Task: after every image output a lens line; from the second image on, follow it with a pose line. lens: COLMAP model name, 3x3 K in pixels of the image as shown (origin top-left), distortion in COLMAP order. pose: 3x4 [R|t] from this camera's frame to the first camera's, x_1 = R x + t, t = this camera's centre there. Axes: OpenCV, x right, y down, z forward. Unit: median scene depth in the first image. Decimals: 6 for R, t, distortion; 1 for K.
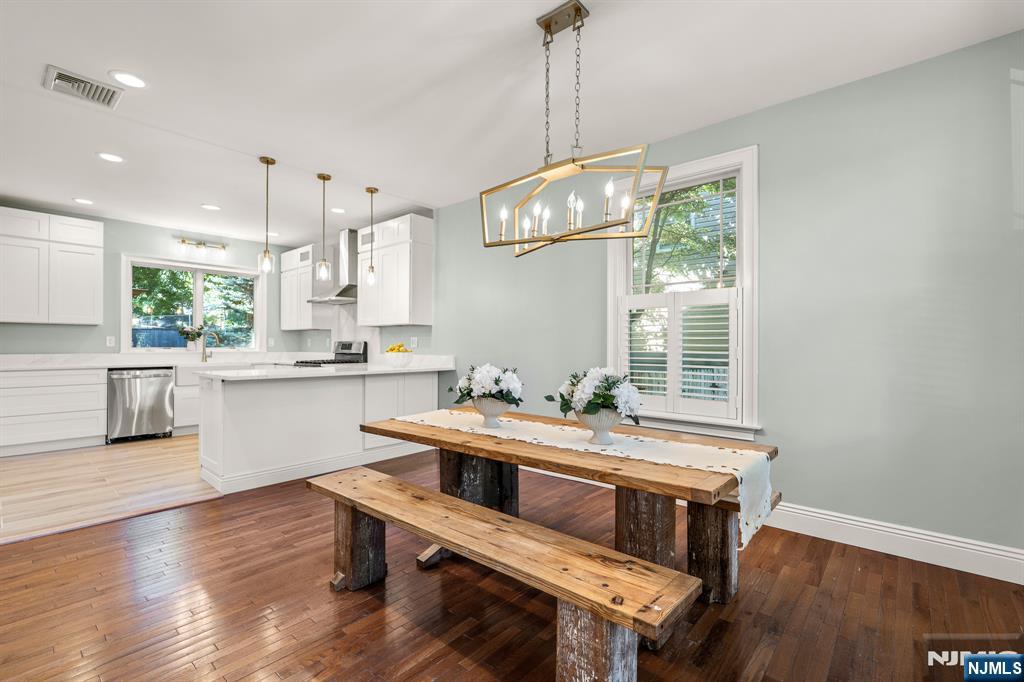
lens RADIAL K [[466.4, 0, 534.5], [0, 466.4, 343.9], [0, 0, 1]] dist [-0.001068, 0.001733]
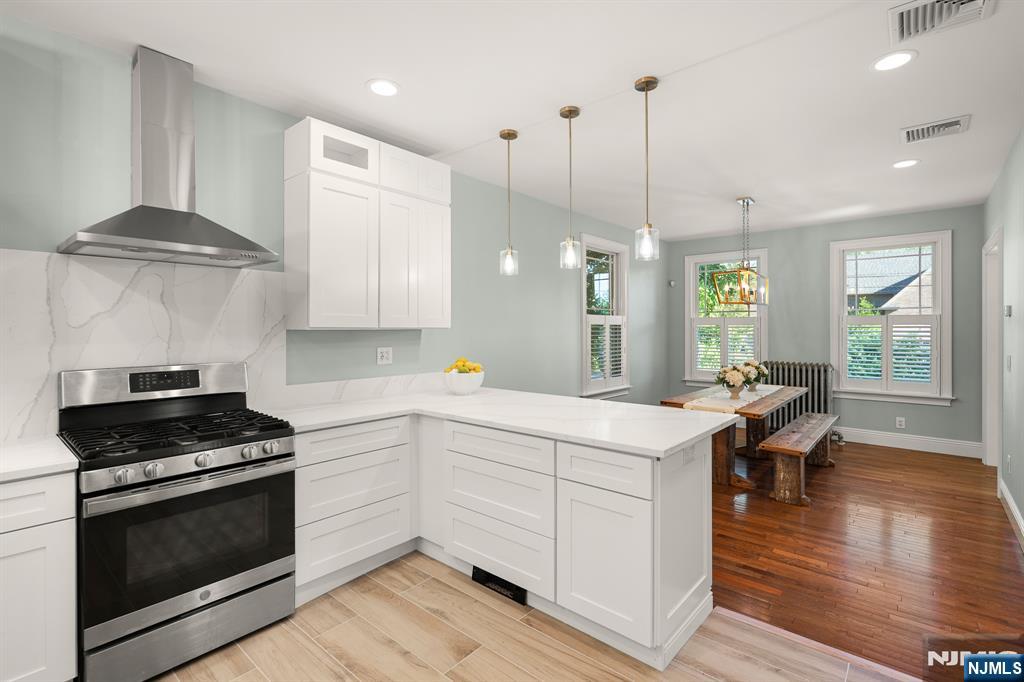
lens RADIAL K [[466.4, 0, 492.0], [0, 466.4, 331.5], [0, 0, 1]] dist [-0.001068, 0.001733]
pose [[0.036467, -0.007785, 0.999305, -0.798074], [-0.001470, 0.999968, 0.007844, -0.037972], [-0.999334, -0.001755, 0.036455, 0.777187]]
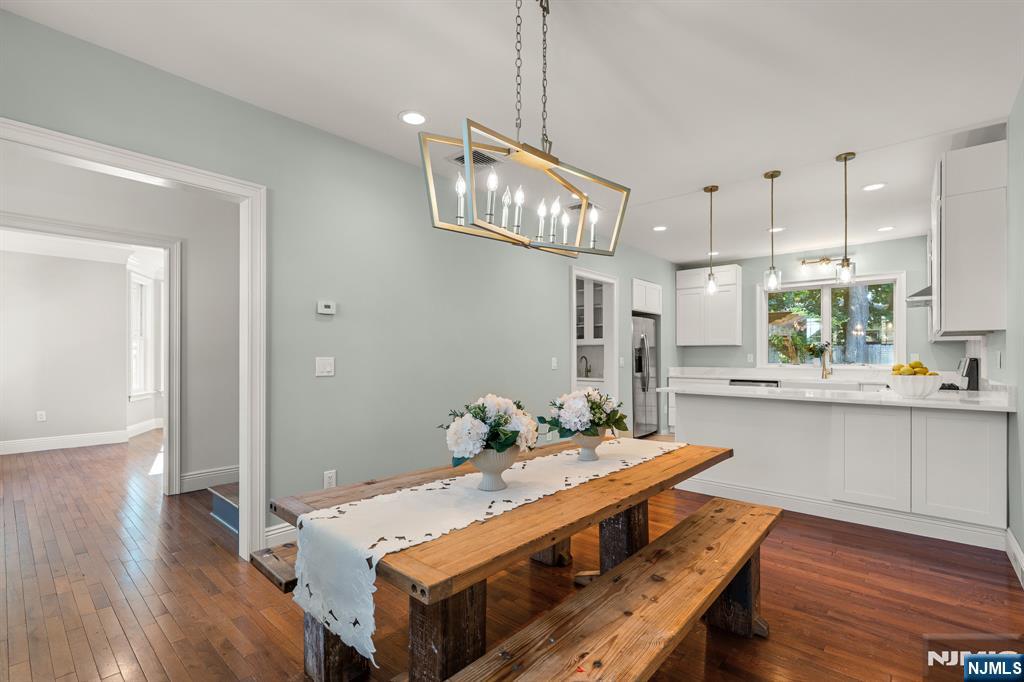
lens RADIAL K [[466.4, 0, 491.0], [0, 466.4, 356.9], [0, 0, 1]] dist [-0.001068, 0.001733]
pose [[-0.038355, -0.003877, -0.999257, 0.335408], [0.000870, 0.999992, -0.003913, -0.004338], [0.999264, -0.001019, -0.038351, 0.359851]]
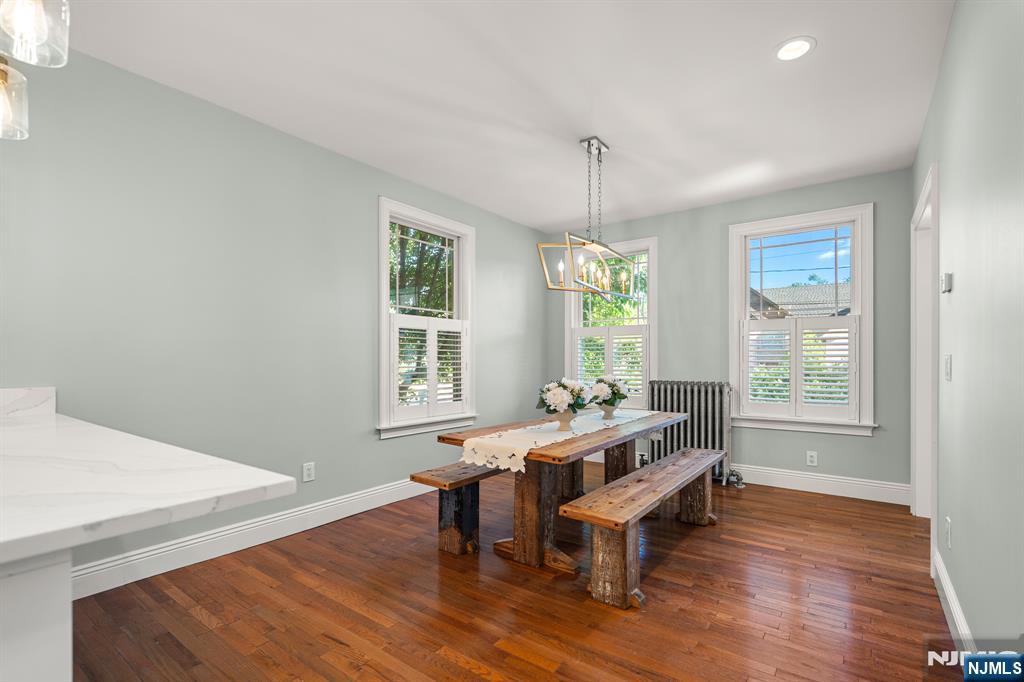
lens RADIAL K [[466.4, 0, 492.5], [0, 466.4, 363.1], [0, 0, 1]] dist [-0.001068, 0.001733]
pose [[-0.036861, -0.008538, 0.999284, -0.534311], [-0.000574, 0.999964, 0.008523, -0.001302], [-0.999320, -0.000259, -0.036865, 0.513101]]
